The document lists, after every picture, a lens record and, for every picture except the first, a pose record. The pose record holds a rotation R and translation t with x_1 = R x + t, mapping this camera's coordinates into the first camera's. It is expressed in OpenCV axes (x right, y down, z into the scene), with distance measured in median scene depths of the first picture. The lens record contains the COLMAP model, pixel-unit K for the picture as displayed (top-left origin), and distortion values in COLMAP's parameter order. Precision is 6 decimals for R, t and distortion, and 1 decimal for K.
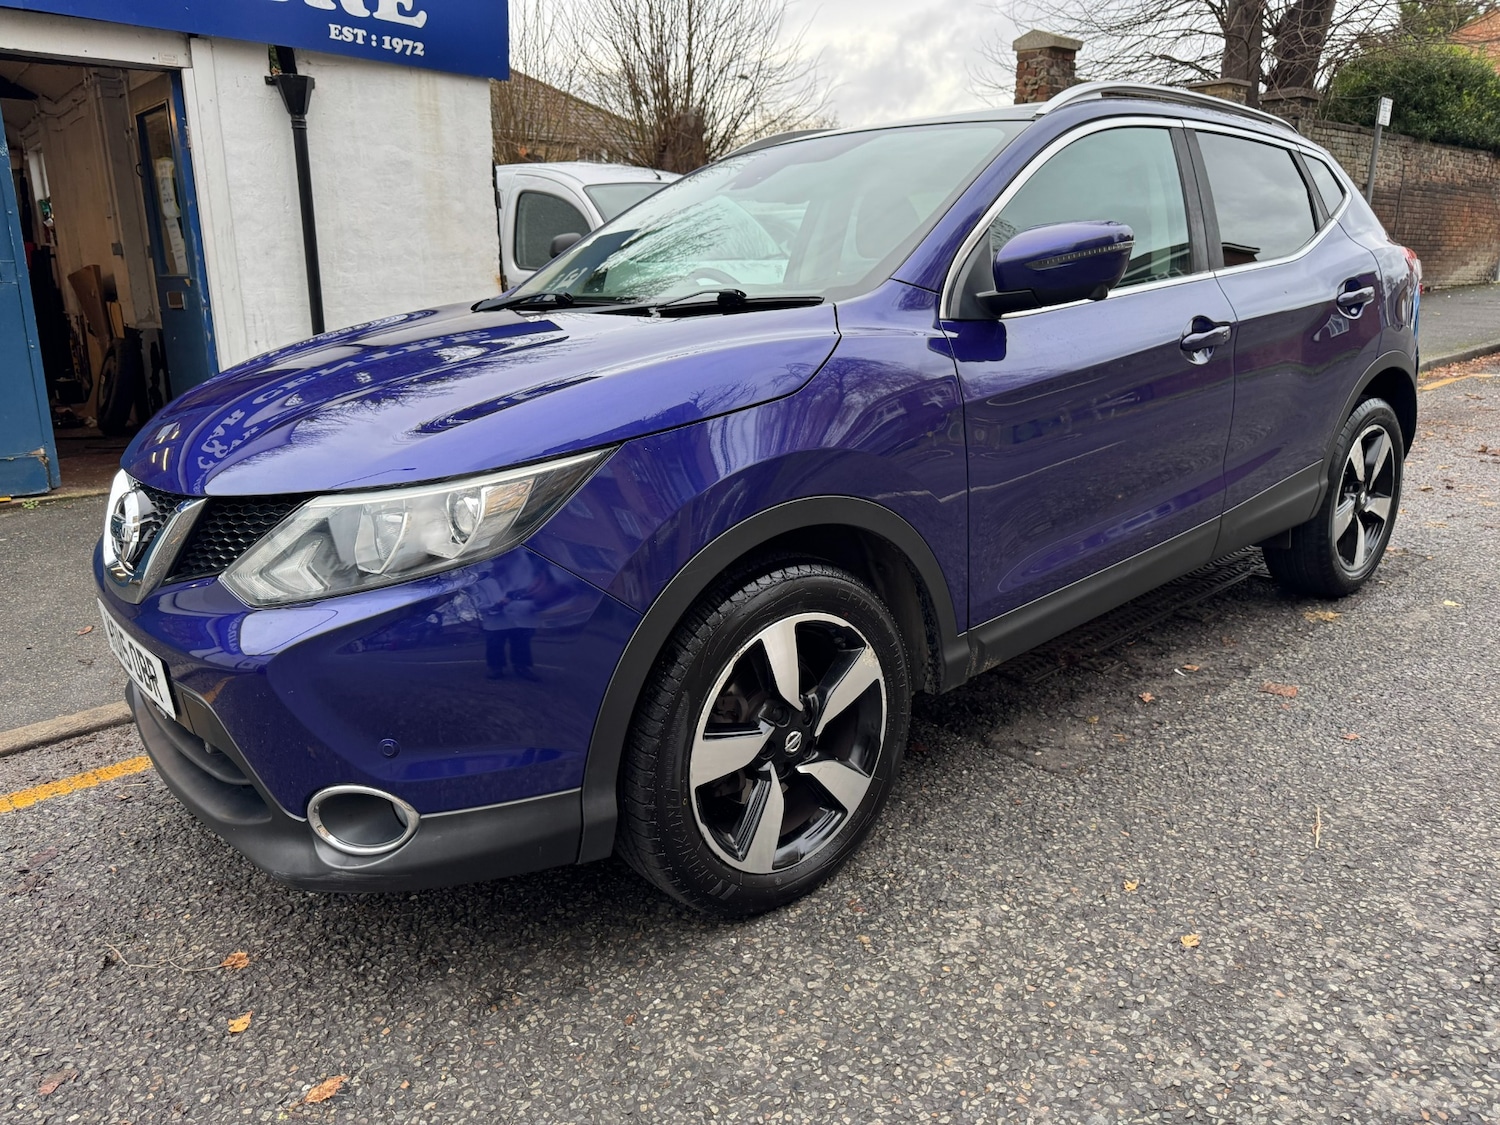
lens RADIAL K [[1055.3, 0, 747.2], [0, 1055.3, 558.0], [0, 0, 1]] dist [0.006571, -0.009919]
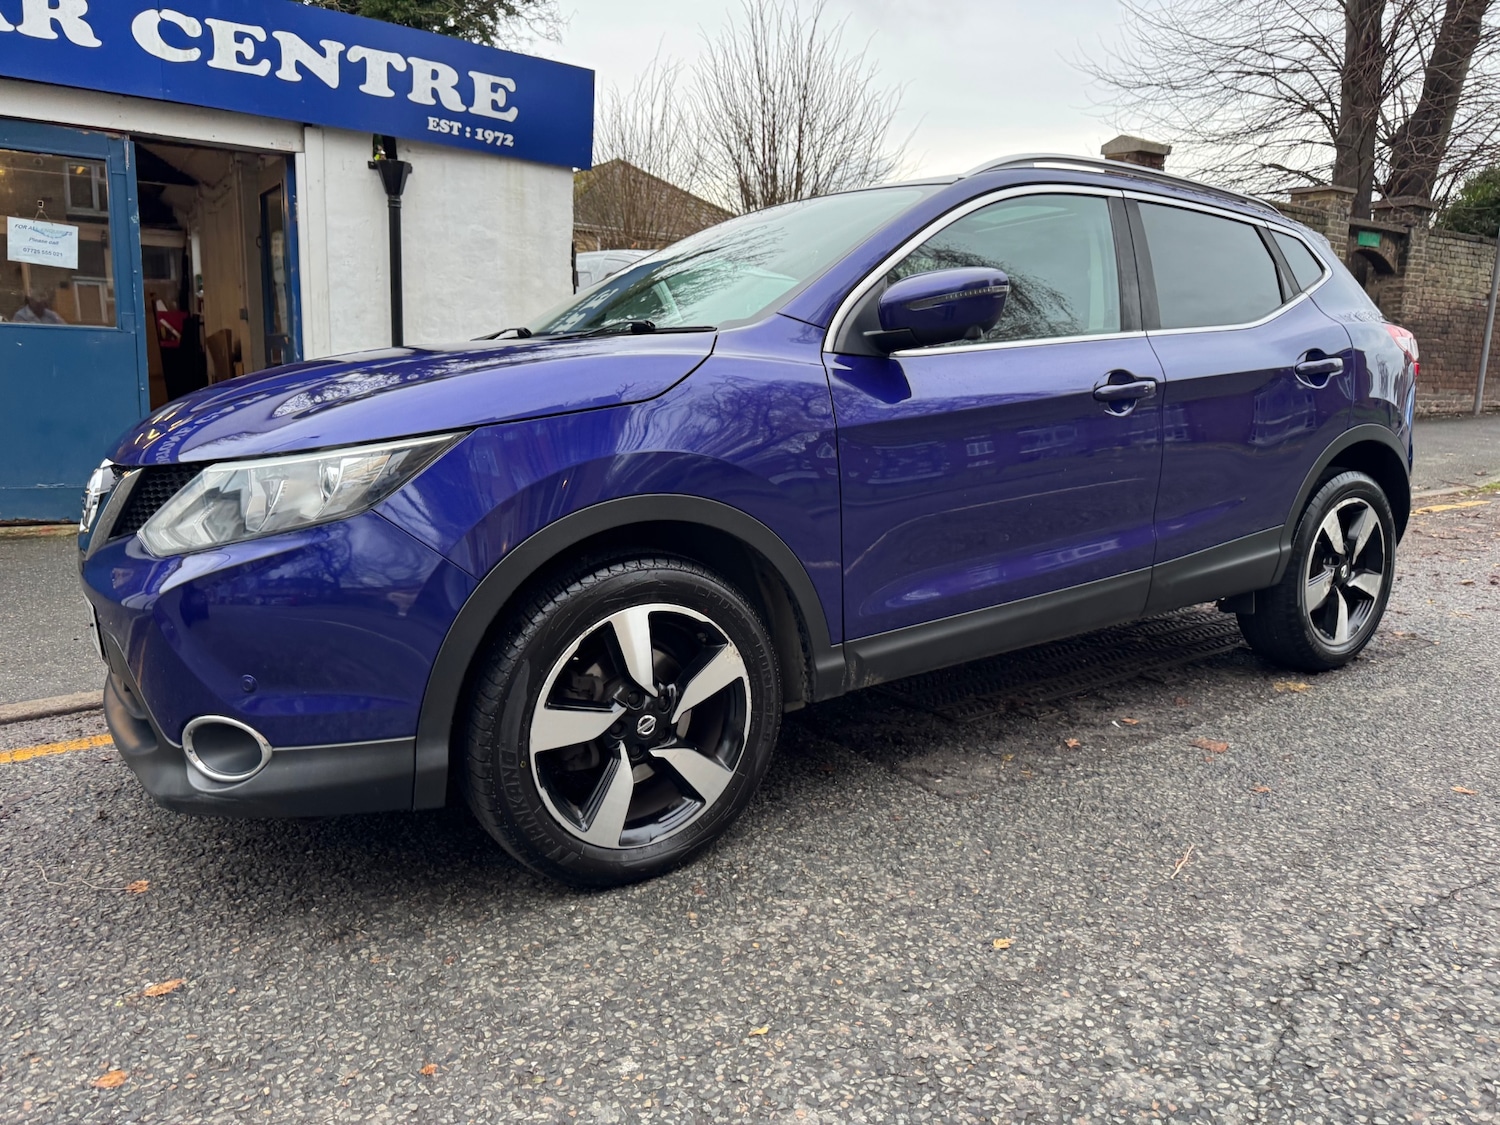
lens RADIAL K [[1051.2, 0, 754.3], [0, 1051.2, 558.3], [0, 0, 1]] dist [0.011534, -0.013861]
pose [[0.992599, 0.051696, -0.109886, 0.251280], [-0.061203, 0.994502, -0.084974, 0.084965], [0.104889, 0.091070, 0.990305, -0.062325]]
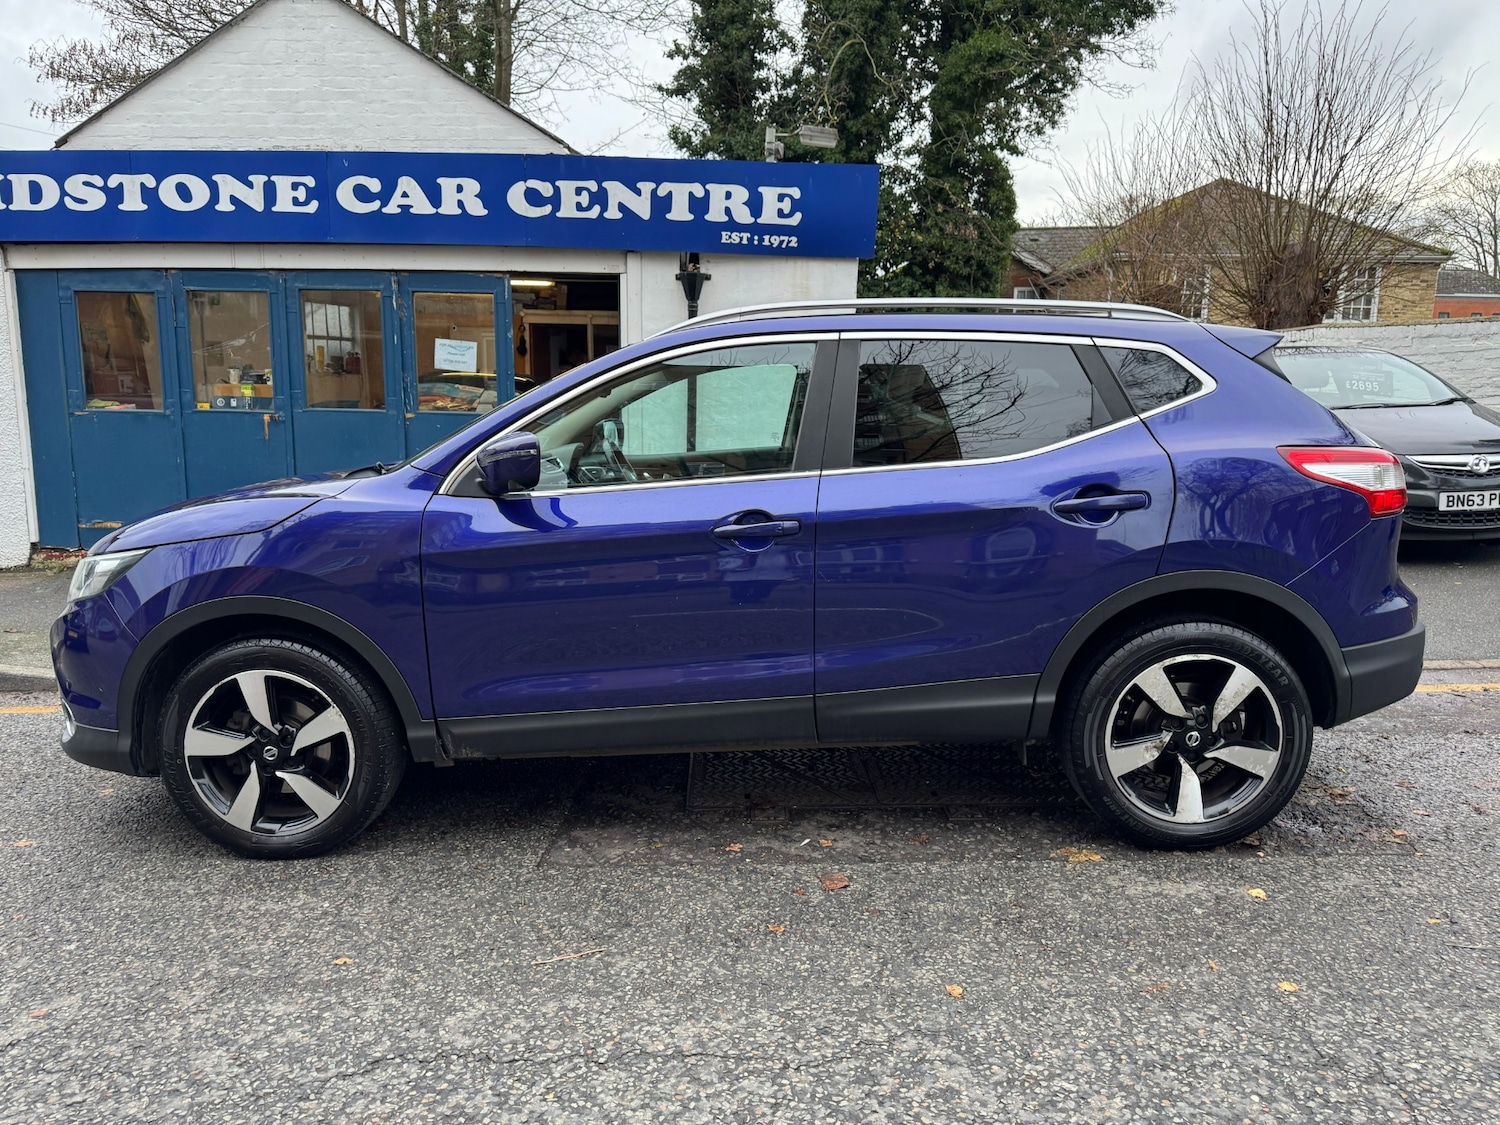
lens RADIAL K [[1039.8, 0, 756.8], [0, 1039.8, 568.4], [0, 0, 1]] dist [0.119092, -0.238500]
pose [[0.751280, 0.129125, -0.647229, 1.493737], [-0.188140, 0.981884, -0.022497, -0.185785], [0.632599, 0.138671, 0.761964, 0.216697]]
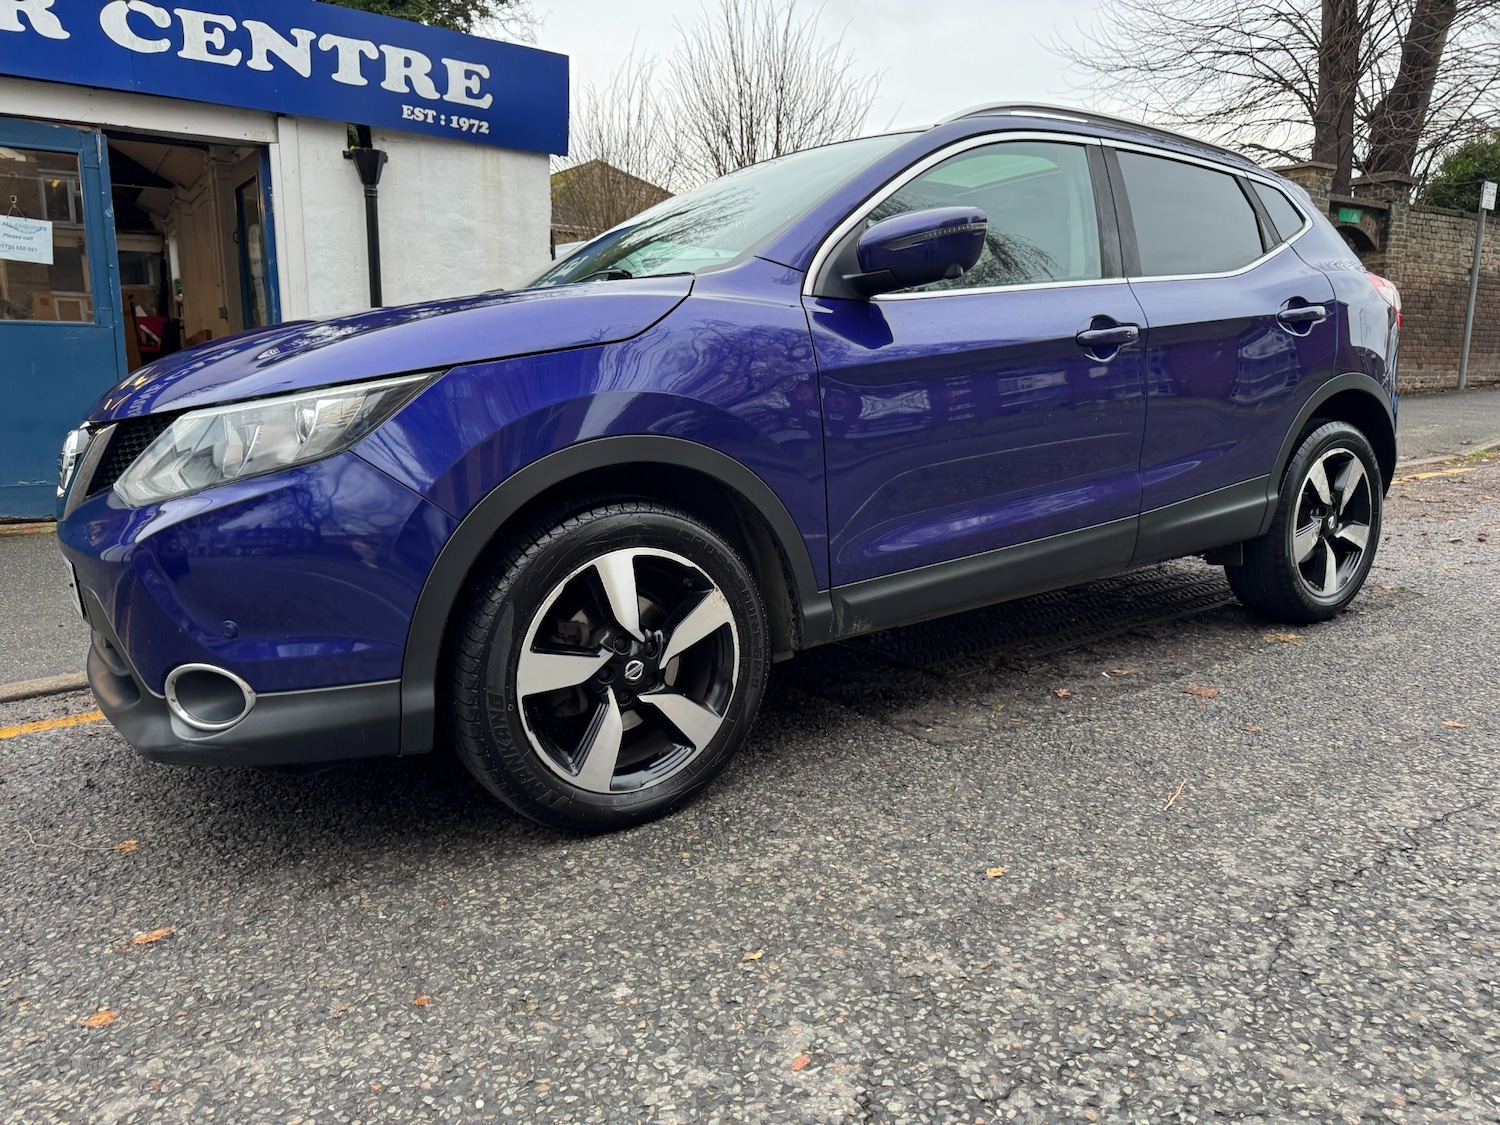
lens RADIAL K [[1051.1, 0, 747.5], [0, 1051.1, 566.4], [0, 0, 1]] dist [0.016425, -0.019261]
pose [[0.993979, 0.026241, -0.106385, 0.258479], [-0.034886, 0.996166, -0.080230, 0.144681], [0.103872, 0.083458, 0.991083, -0.051314]]
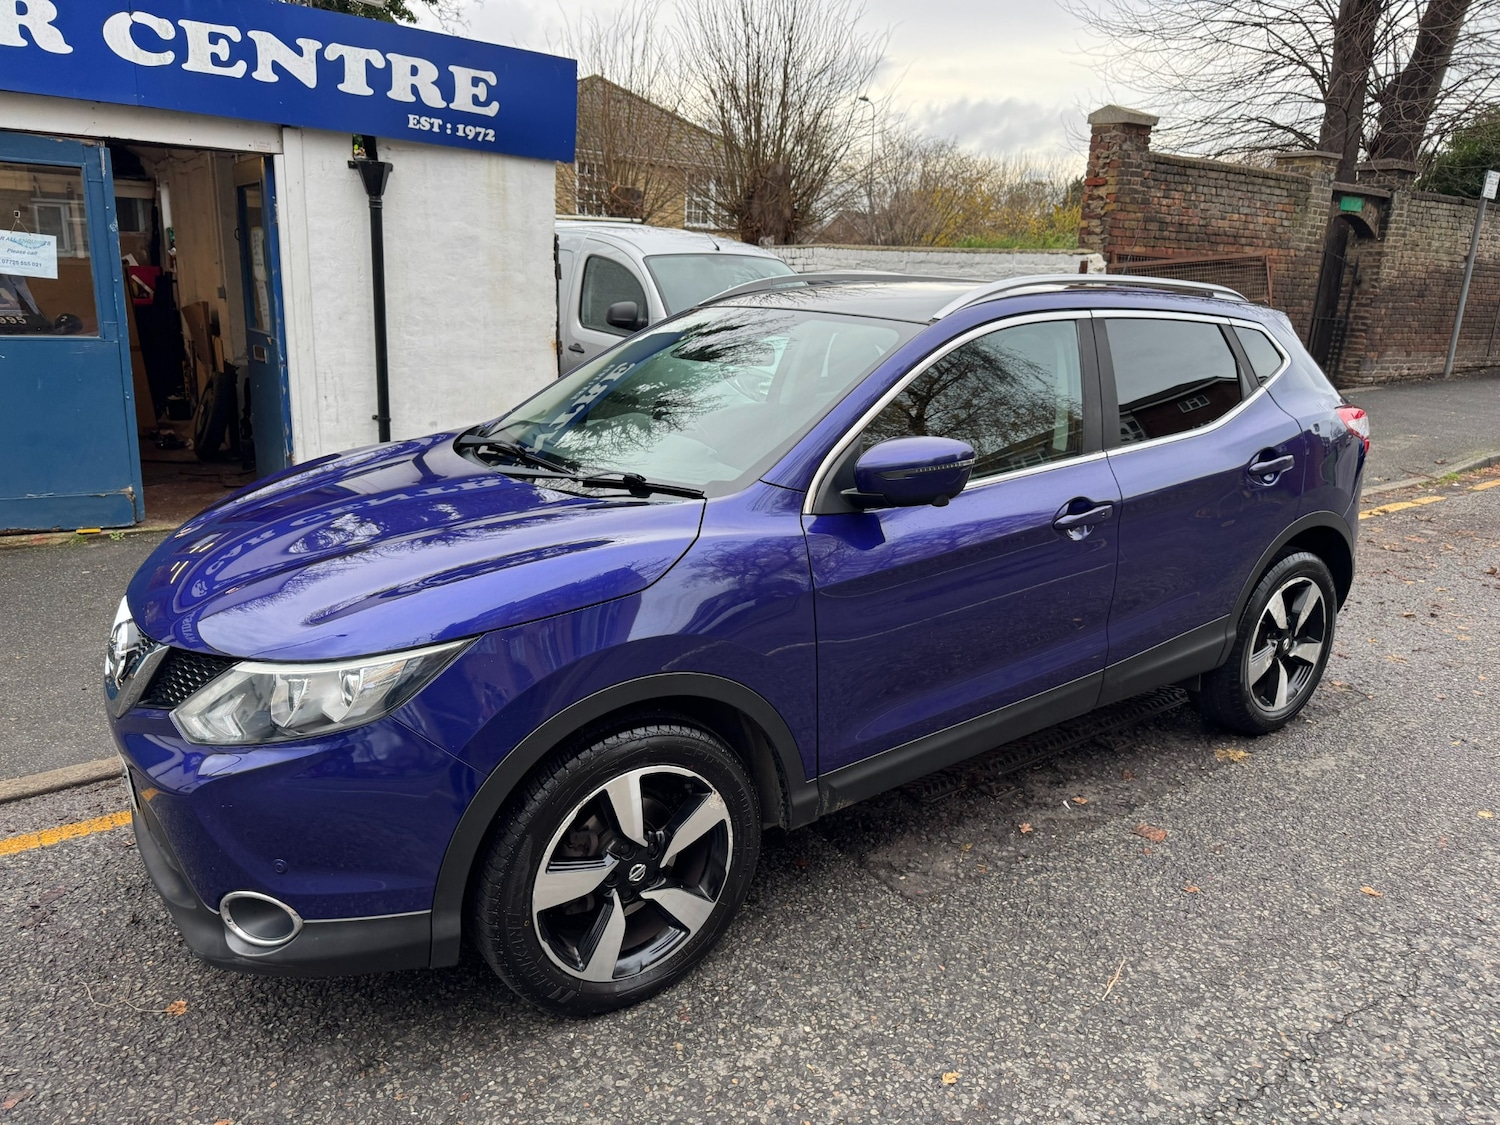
lens RADIAL K [[1053.1, 0, 757.7], [0, 1053.1, 563.2], [0, 0, 1]] dist [0.005005, -0.005789]
pose [[0.994199, 0.070696, -0.081062, 0.240154], [-0.071030, 0.997473, -0.001247, -0.173977], [0.080769, 0.006998, 0.996708, -0.168826]]
